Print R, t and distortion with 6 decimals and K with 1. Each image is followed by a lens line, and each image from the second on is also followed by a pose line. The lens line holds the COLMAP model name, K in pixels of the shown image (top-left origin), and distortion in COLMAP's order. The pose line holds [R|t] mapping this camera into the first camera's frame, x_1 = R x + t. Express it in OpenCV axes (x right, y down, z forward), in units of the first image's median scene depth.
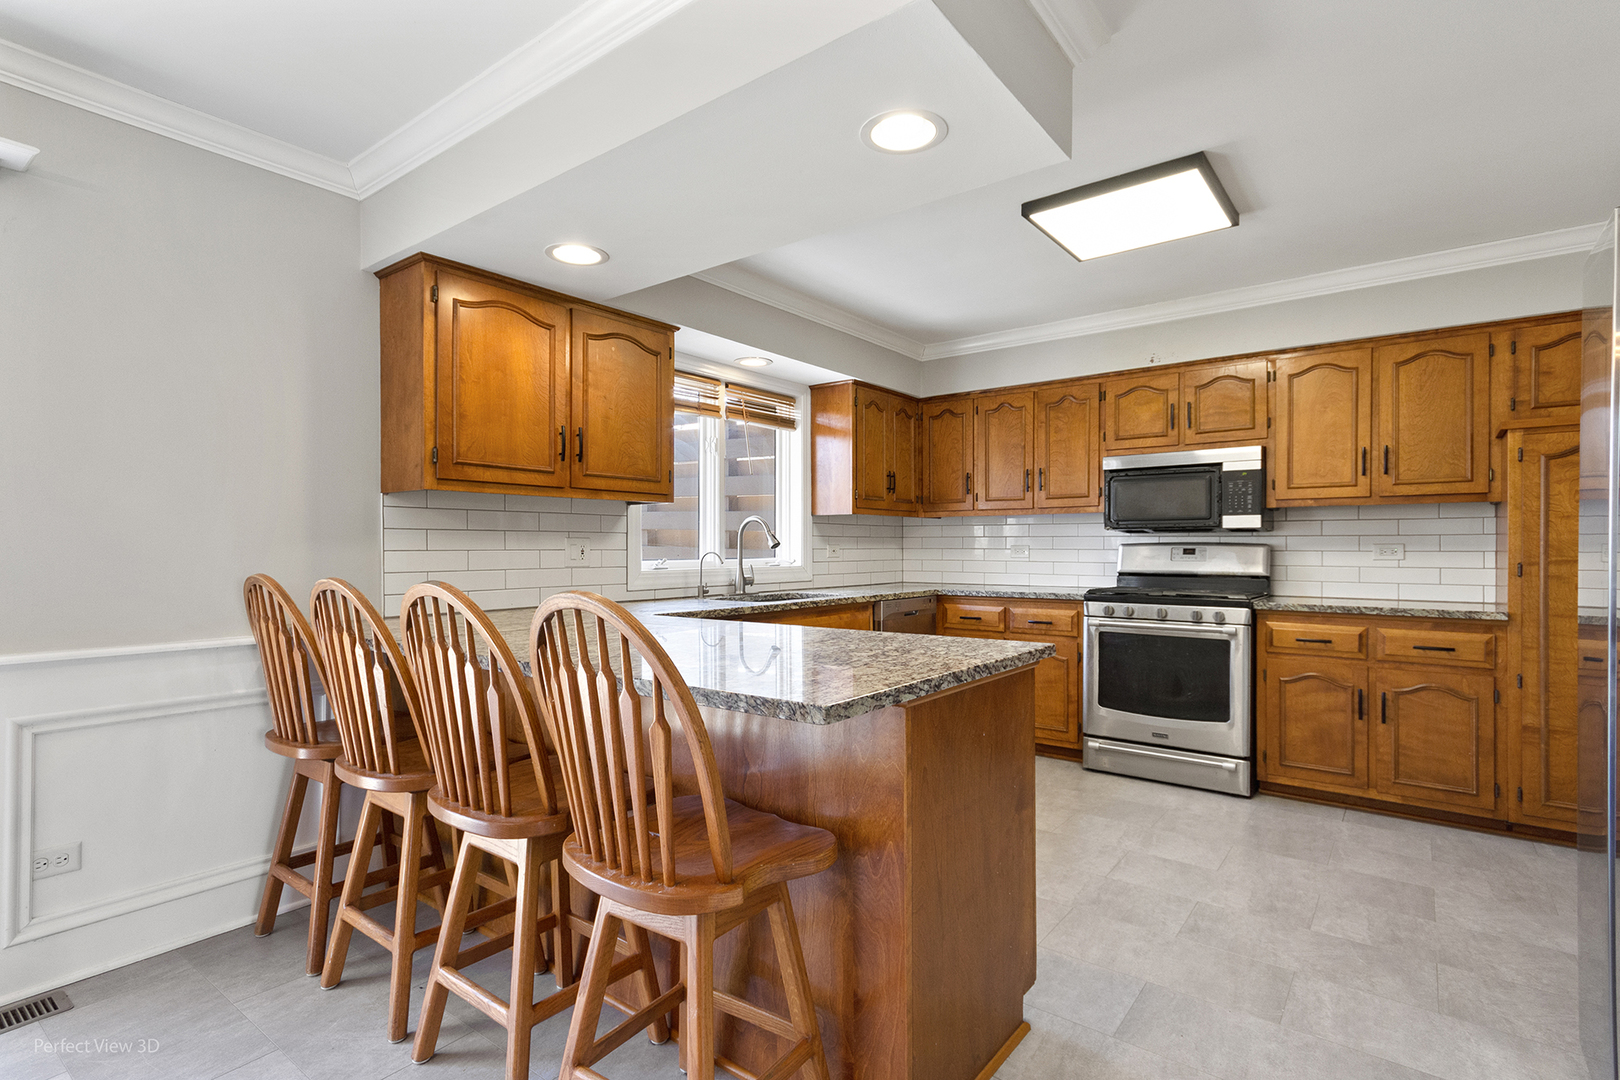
lens RADIAL K [[795.1, 0, 806.1], [0, 795.1, 550.6], [0, 0, 1]] dist [0.001411, 0.002014]
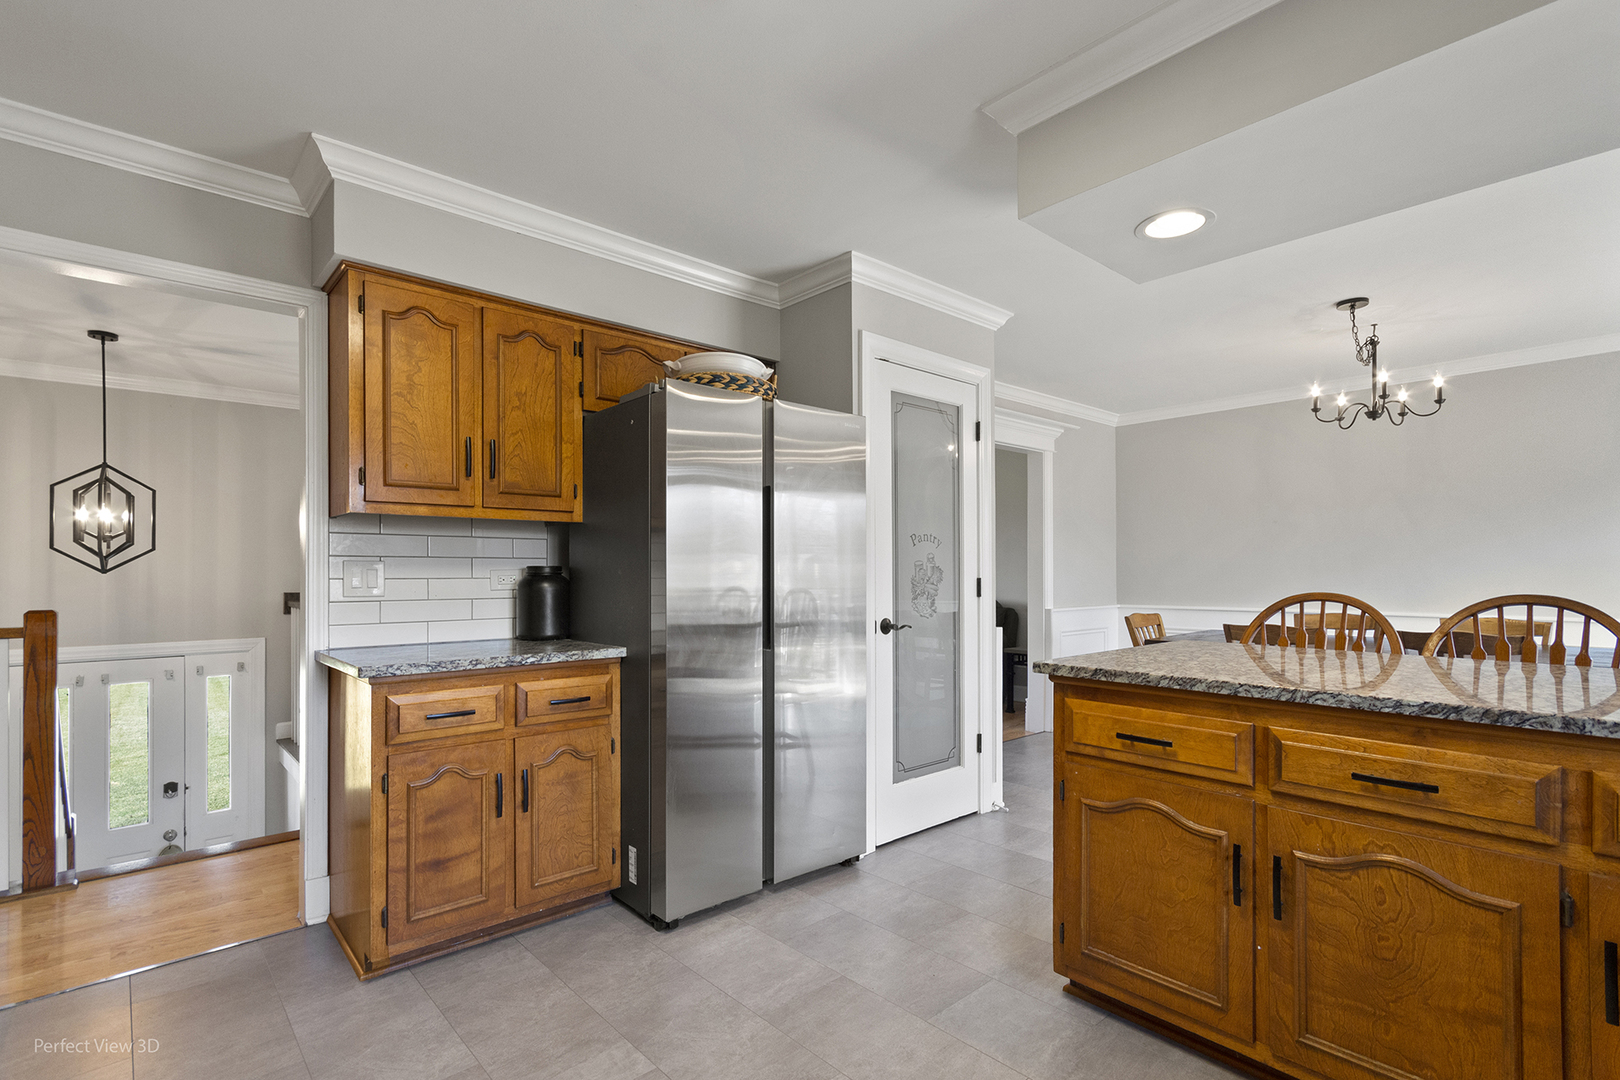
lens RADIAL K [[759.2, 0, 809.1], [0, 759.2, 548.6], [0, 0, 1]] dist [0.003980, 0.000860]
pose [[-0.983451, 0.011138, 0.180834, 0.317680], [0.006525, 0.999638, -0.026084, -0.009161], [-0.181059, -0.024472, -0.983168, 1.573637]]
